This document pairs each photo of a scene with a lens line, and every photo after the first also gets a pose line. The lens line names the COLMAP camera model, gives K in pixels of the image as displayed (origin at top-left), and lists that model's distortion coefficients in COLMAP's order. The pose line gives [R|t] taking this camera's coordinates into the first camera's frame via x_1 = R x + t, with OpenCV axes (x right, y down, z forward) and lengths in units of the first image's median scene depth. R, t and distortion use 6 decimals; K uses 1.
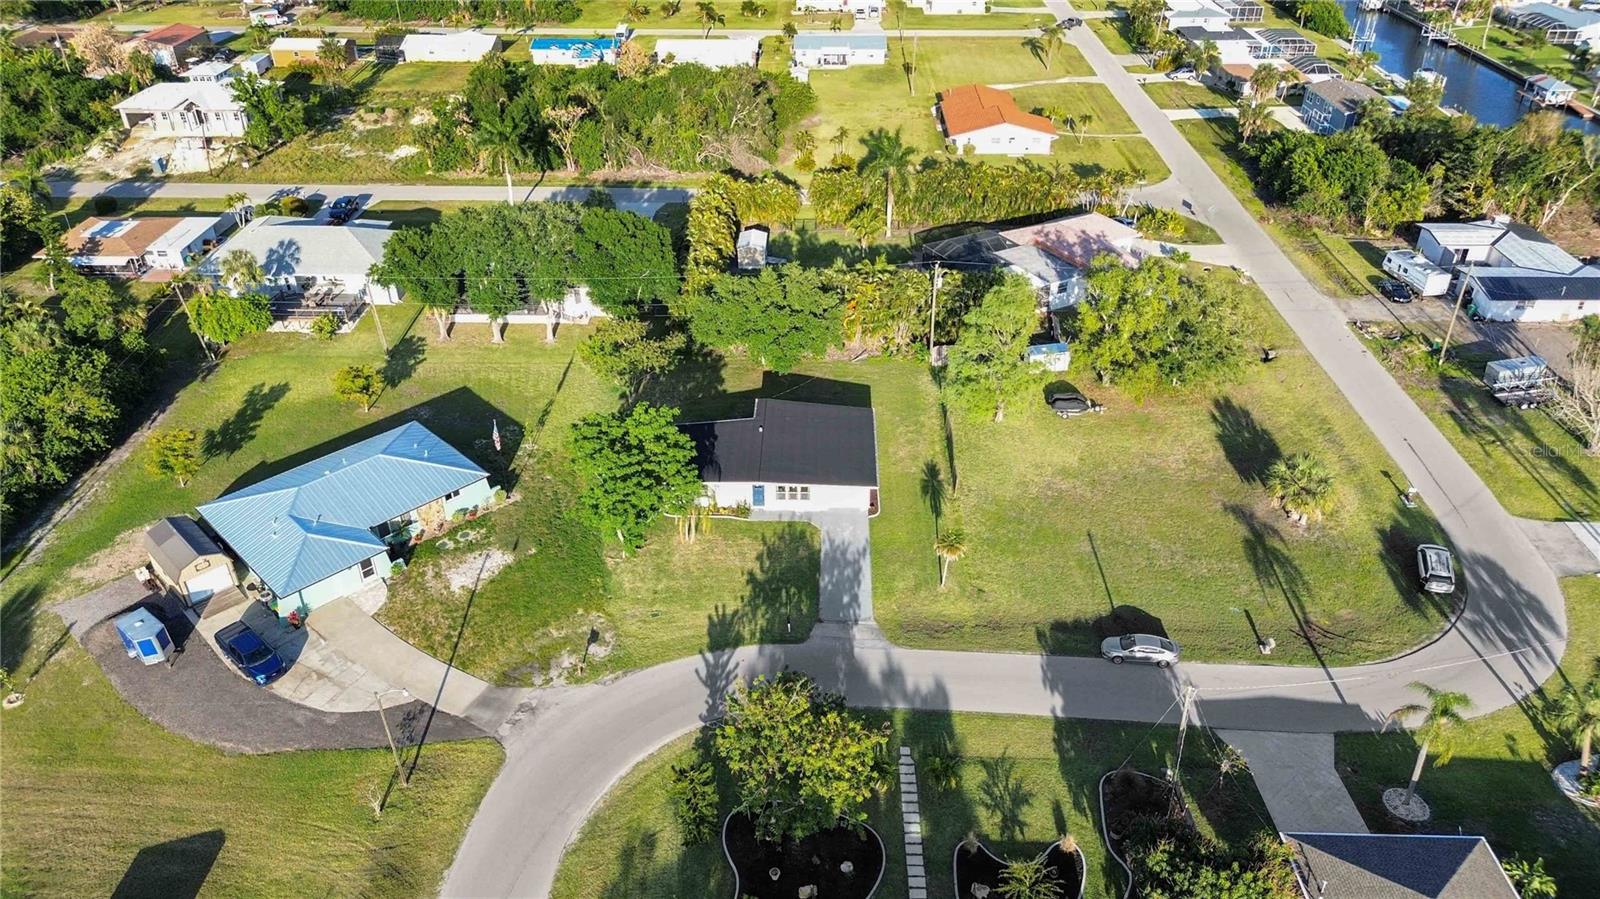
lens RADIAL K [[1162.0, 0, 809.8], [0, 1162.0, 429.5], [0, 0, 1]] dist [0.003179, -0.004482]
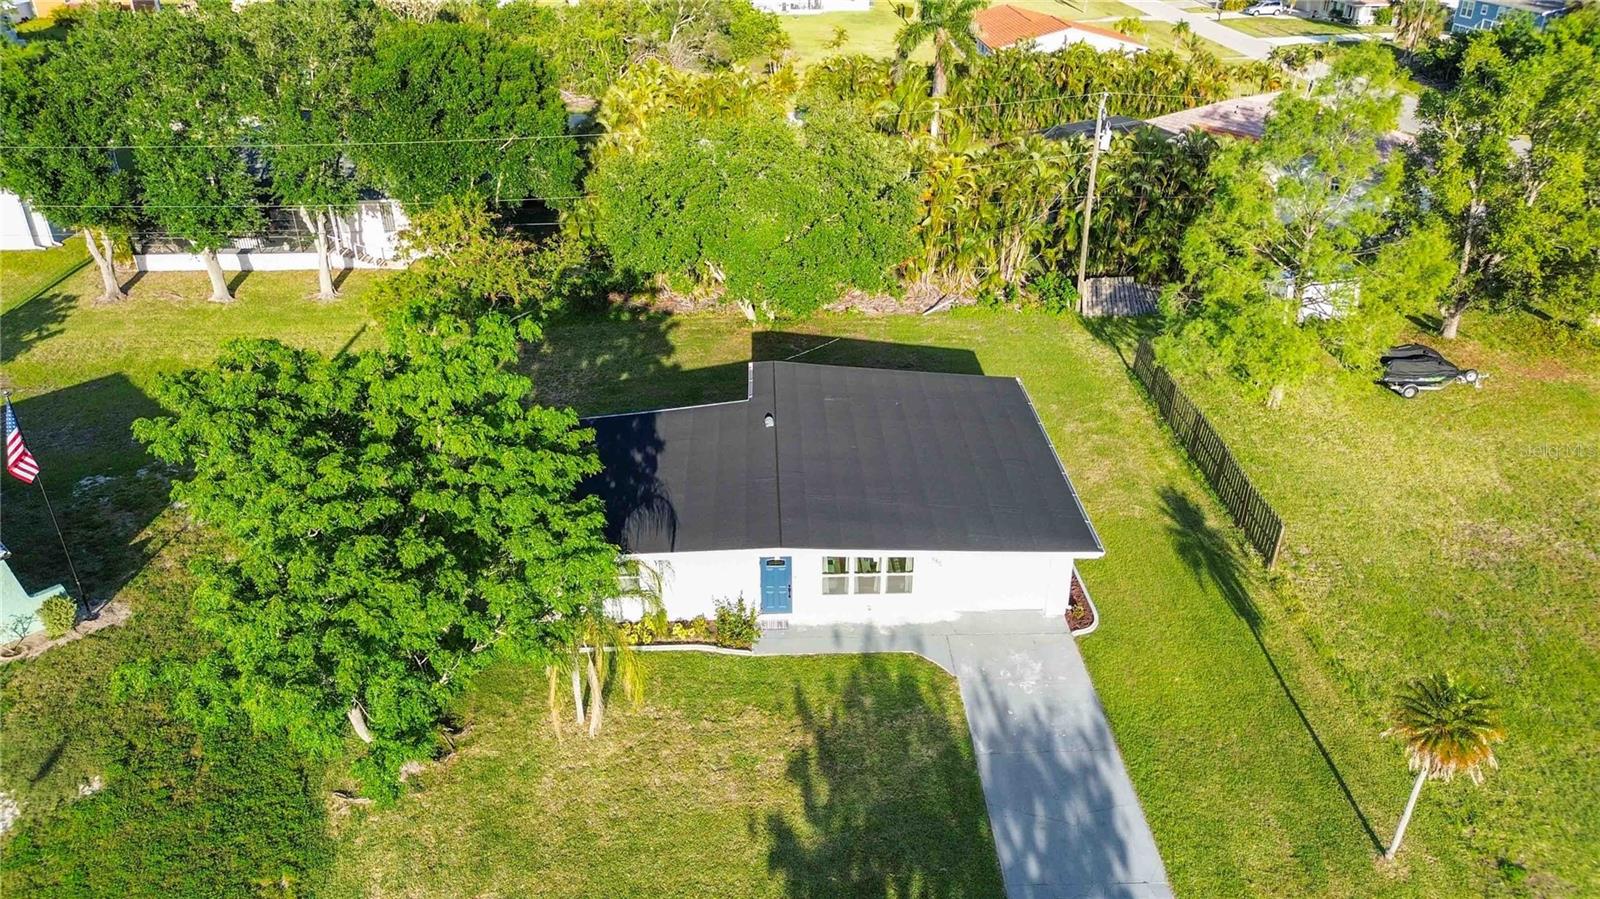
lens RADIAL K [[1118.3, 0, 798.2], [0, 1118.3, 483.7], [0, 0, 1]] dist [0.004078, -0.002099]
pose [[0.998649, -0.033855, 0.039434, -0.050546], [0.035071, 0.998917, -0.030578, 0.035432], [-0.038356, 0.031920, 0.998754, 0.641577]]
